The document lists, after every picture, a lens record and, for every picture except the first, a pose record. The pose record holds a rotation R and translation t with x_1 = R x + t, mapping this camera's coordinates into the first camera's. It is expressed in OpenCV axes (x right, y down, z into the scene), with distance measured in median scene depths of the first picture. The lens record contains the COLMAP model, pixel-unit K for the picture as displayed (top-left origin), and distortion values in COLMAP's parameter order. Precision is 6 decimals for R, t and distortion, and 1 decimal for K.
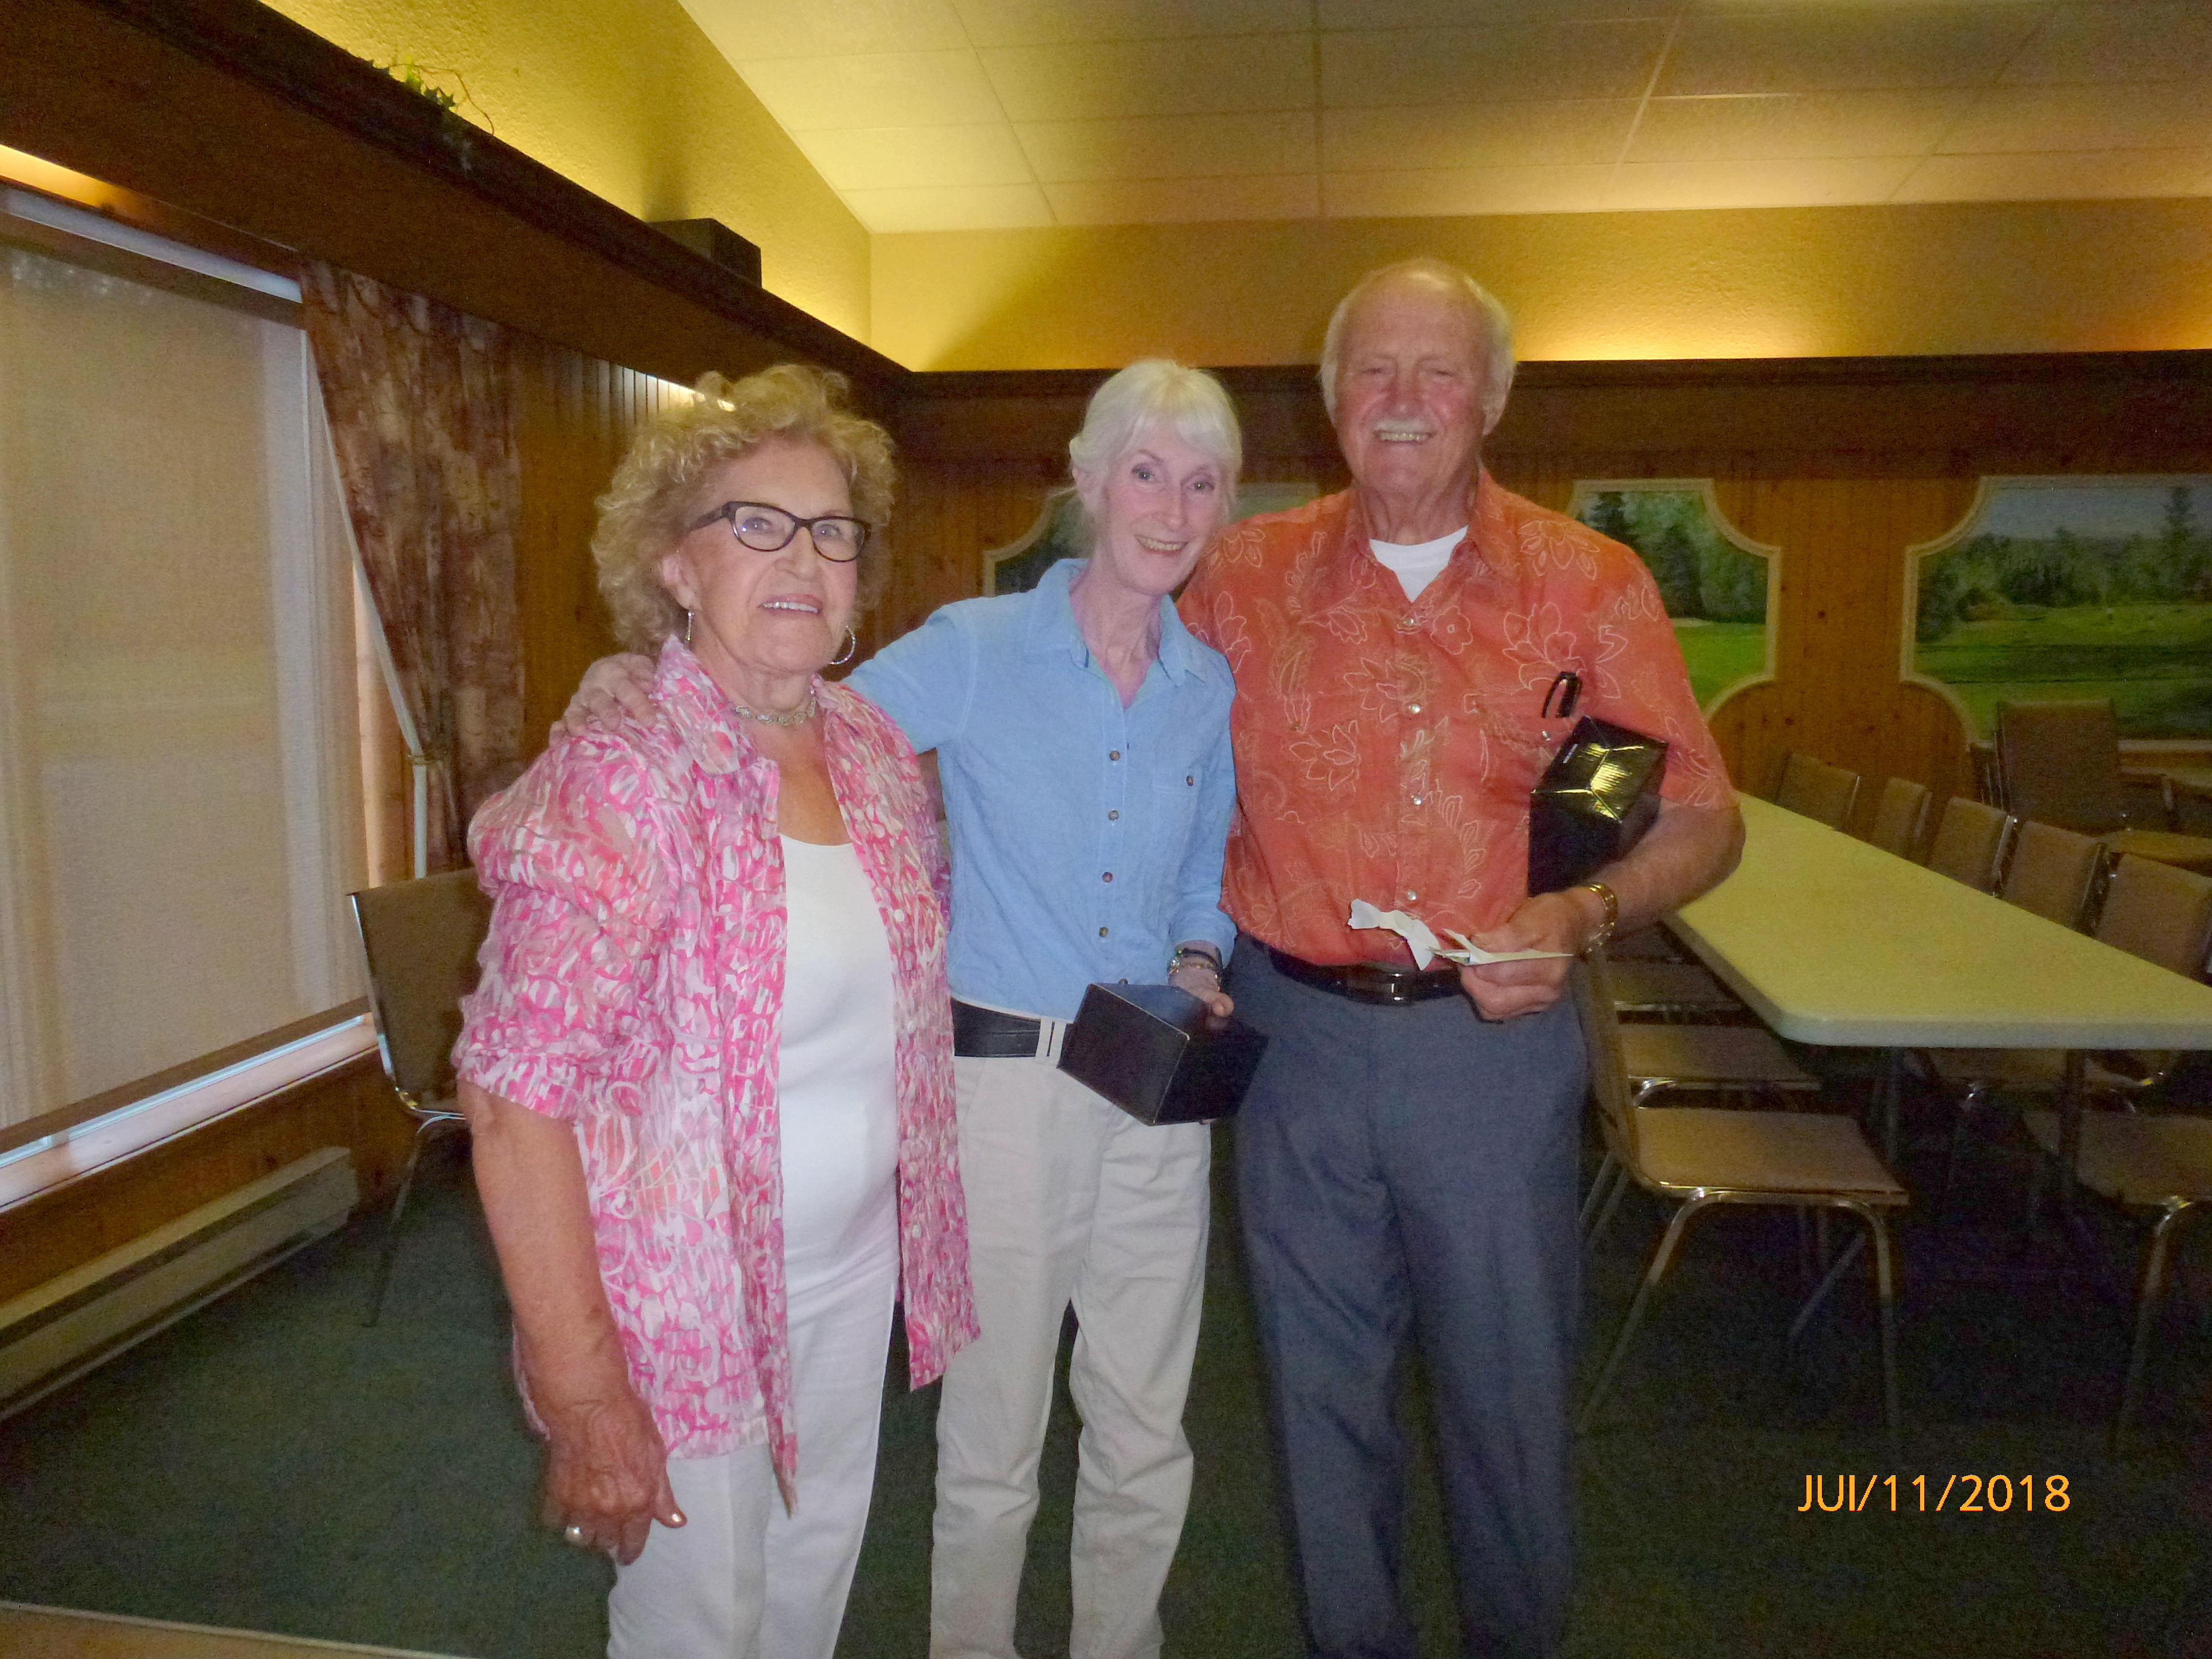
lens RADIAL K [[1598.1, 0, 1116.0], [0, 1598.1, 839.9], [0, 0, 1]] dist [-0.058227, 0.023519]
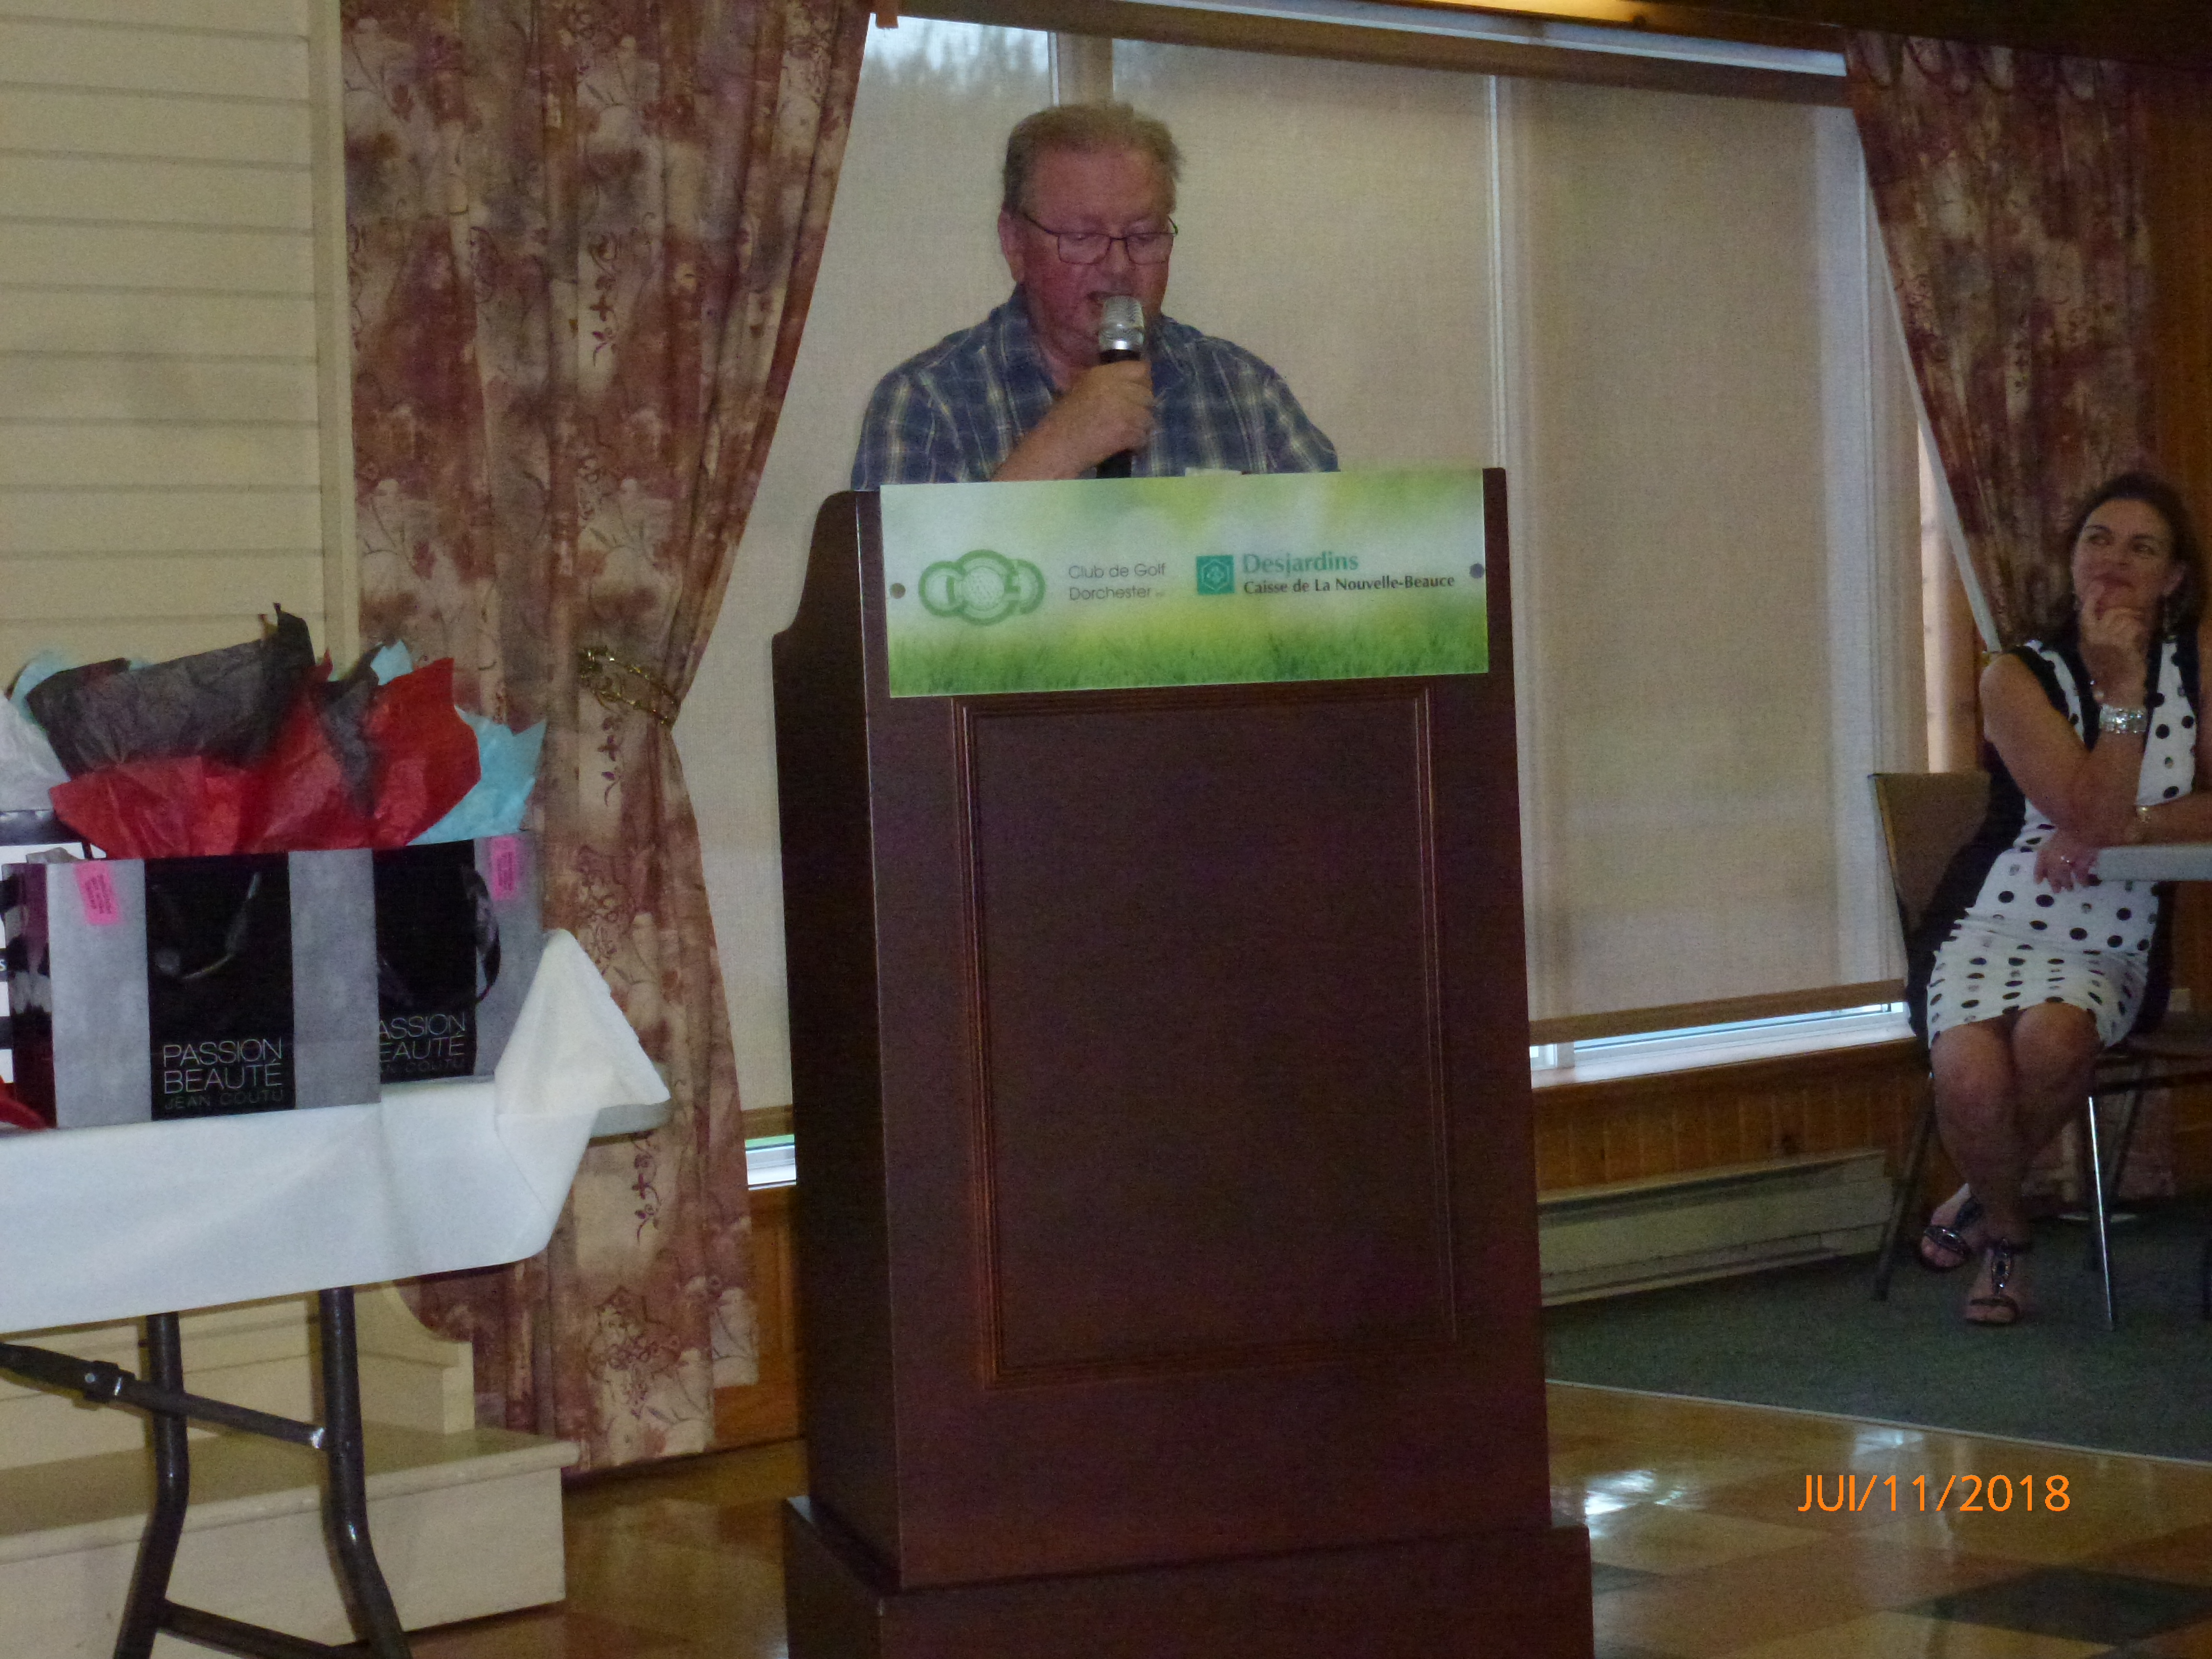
lens RADIAL K [[4273.1, 0, 1112.5], [0, 4273.1, 827.8], [0, 0, 1]] dist [0.013740, 0.000000]
pose [[0.770028, -0.019381, -0.637716, 0.508937], [-0.038841, 0.996261, -0.077177, 0.196757], [0.636827, 0.084198, 0.766396, -0.780890]]
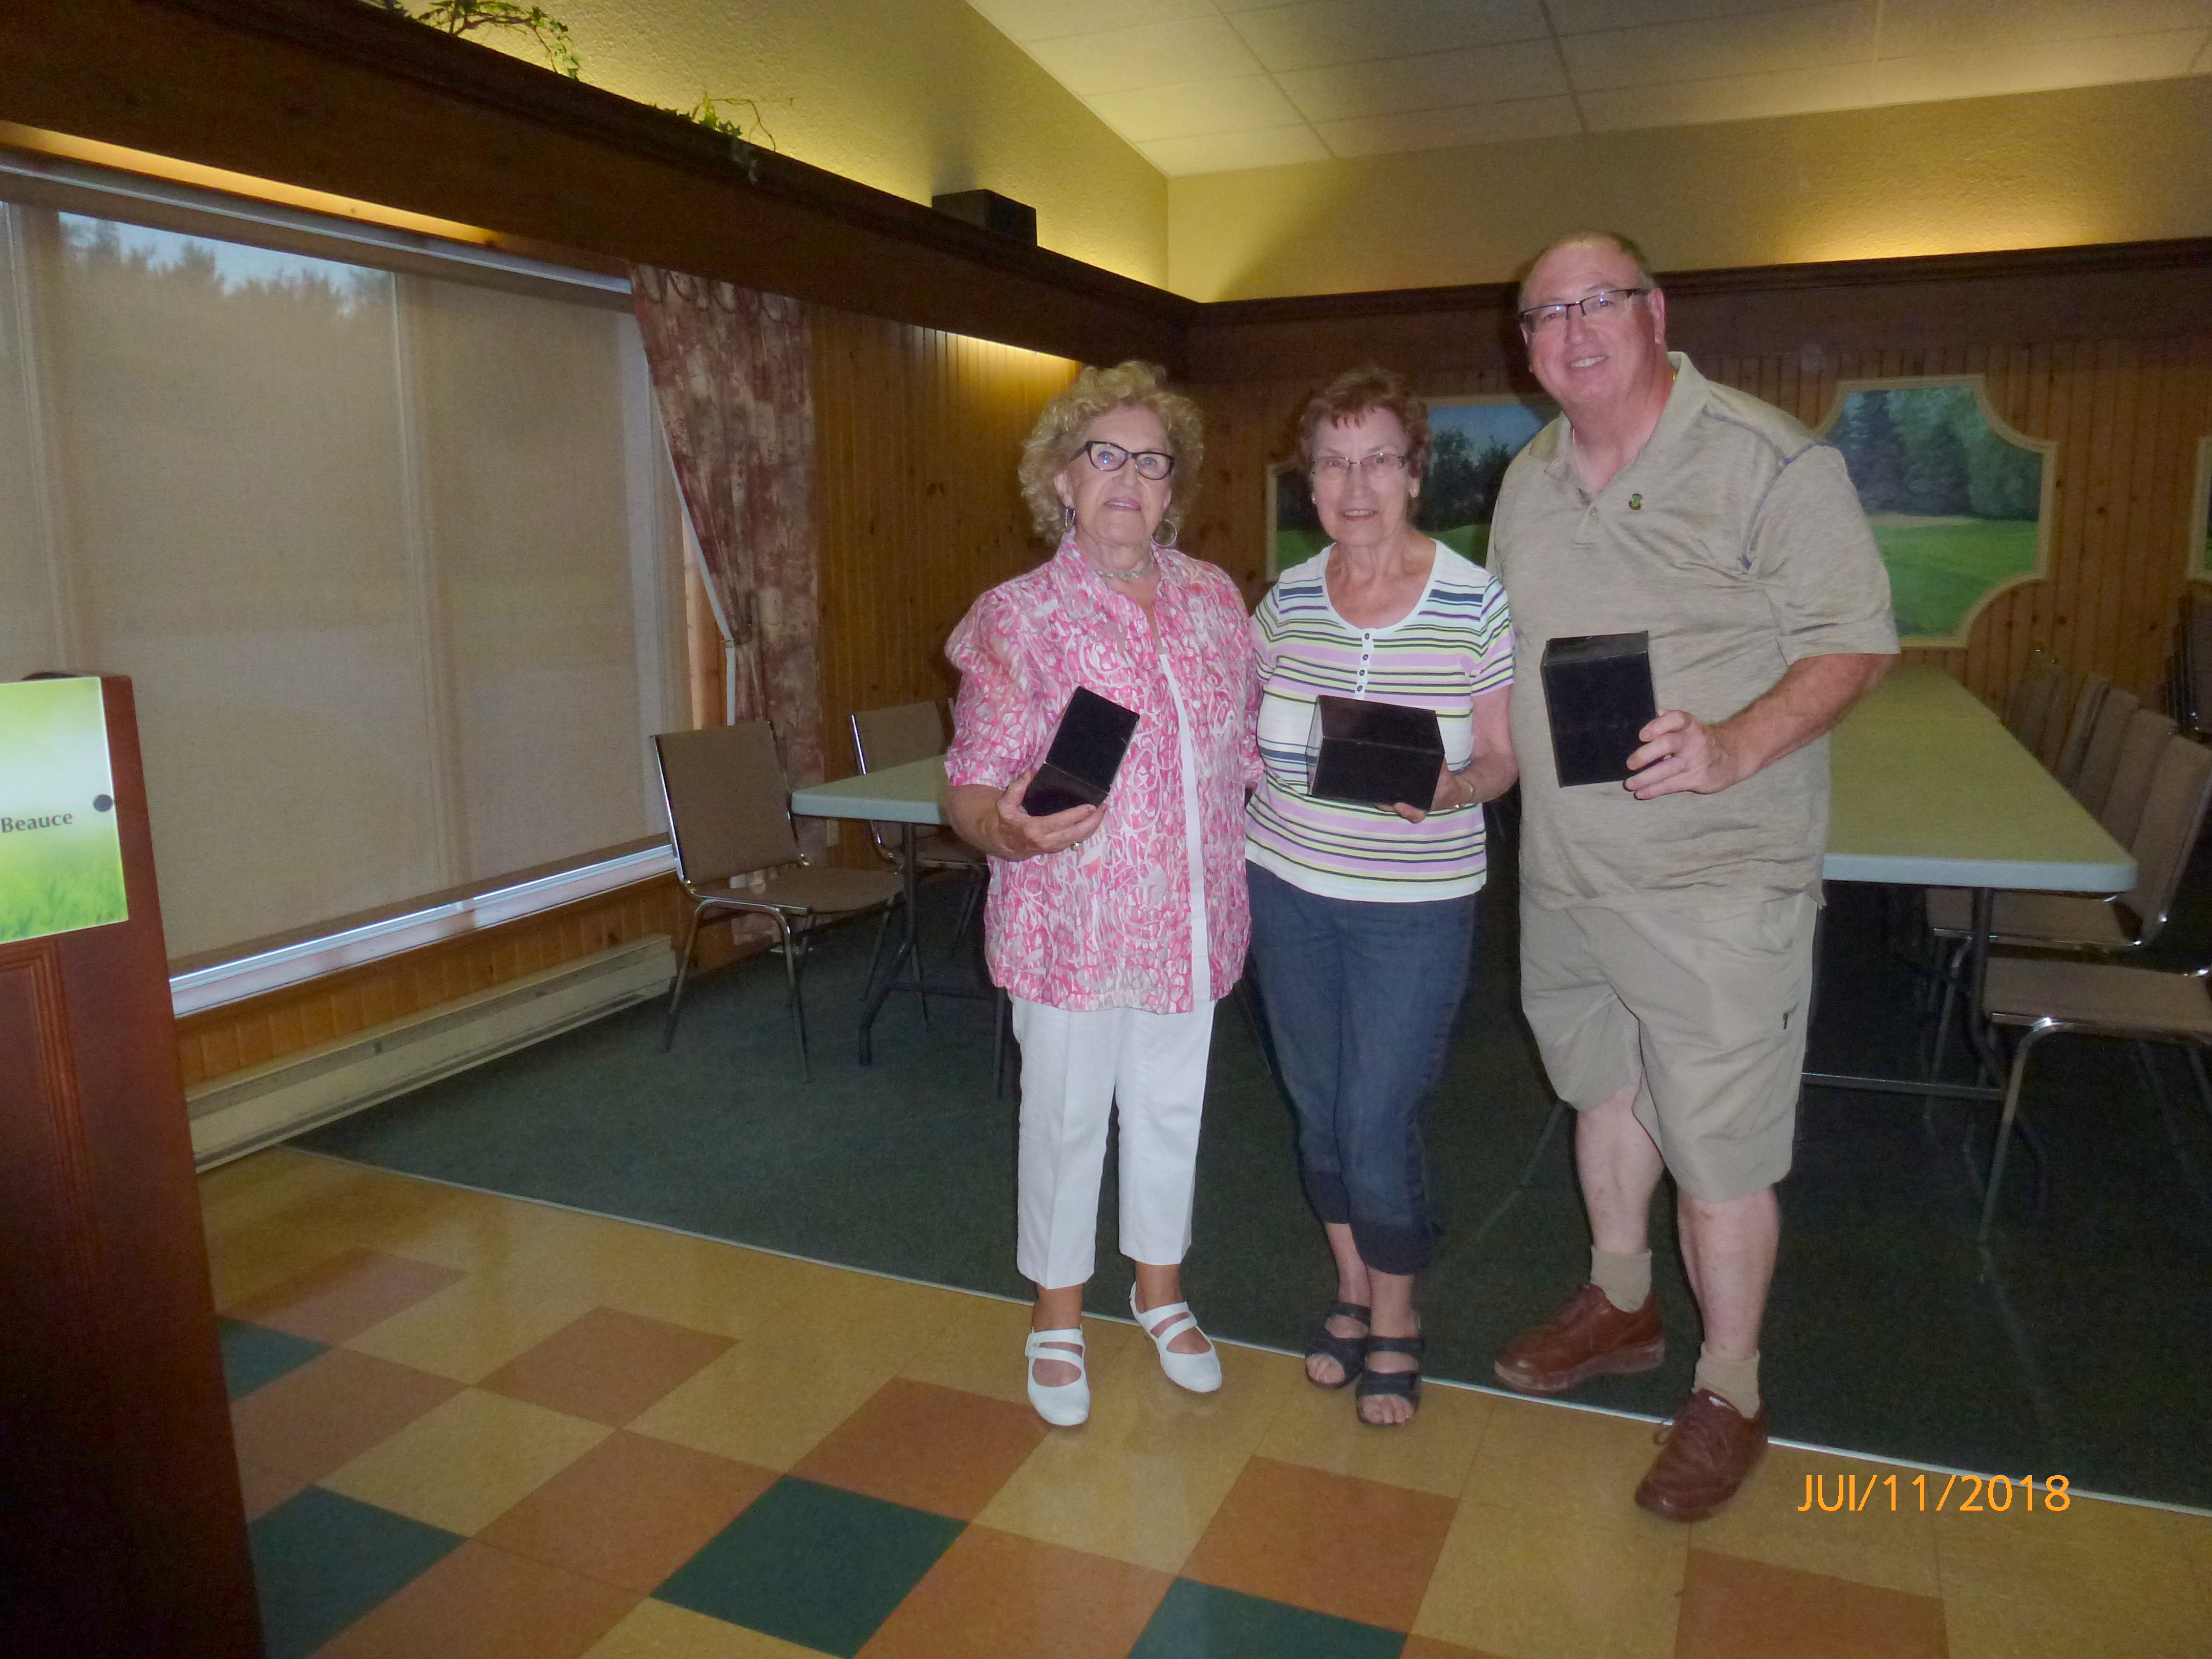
lens RADIAL K [[1598.1, 0, 1110.4], [0, 1598.1, 840.2], [0, 0, 1]] dist [-0.058227, 0.023519]
pose [[0.965877, 0.031209, -0.257113, 0.197524], [-0.017305, 0.998271, 0.056167, 0.030782], [0.258422, -0.049801, 0.964748, -0.180961]]
